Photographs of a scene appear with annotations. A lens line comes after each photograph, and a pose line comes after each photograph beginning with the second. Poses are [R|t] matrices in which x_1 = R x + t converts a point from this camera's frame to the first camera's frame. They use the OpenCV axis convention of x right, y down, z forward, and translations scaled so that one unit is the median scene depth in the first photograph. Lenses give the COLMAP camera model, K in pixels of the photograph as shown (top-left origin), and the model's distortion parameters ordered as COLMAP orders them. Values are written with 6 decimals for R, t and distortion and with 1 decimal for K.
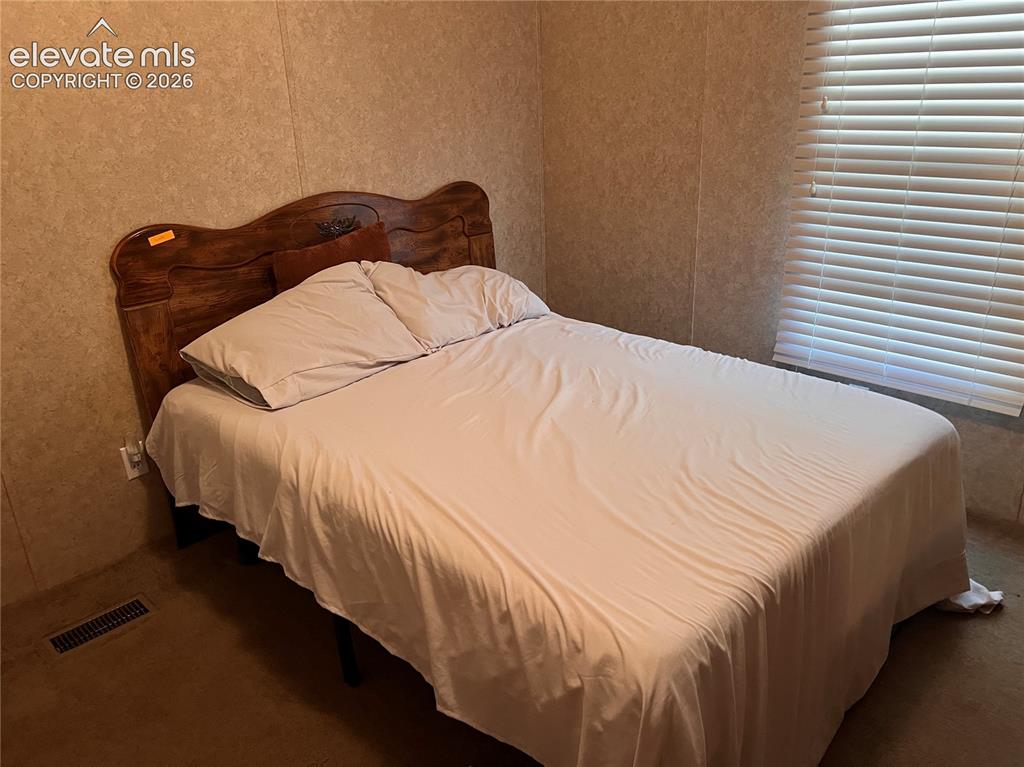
lens RADIAL K [[781.7, 0, 509.2], [0, 781.7, 381.8], [0, 0, 1]] dist [0.067890, -0.094502]
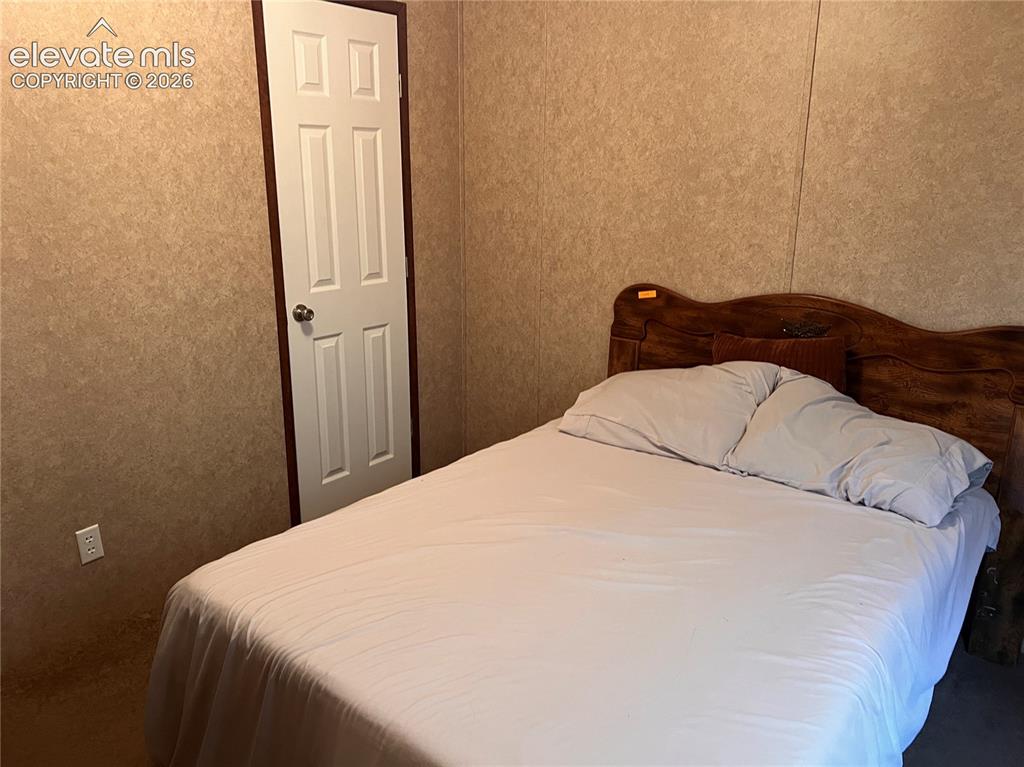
lens RADIAL K [[781.7, 0, 508.2], [0, 781.7, 381.7], [0, 0, 1]] dist [0.067890, -0.094502]
pose [[0.080858, 0.304686, -0.949014, 0.736565], [-0.364533, 0.895209, 0.256353, -0.278847], [0.927673, 0.325219, 0.183453, 0.563566]]
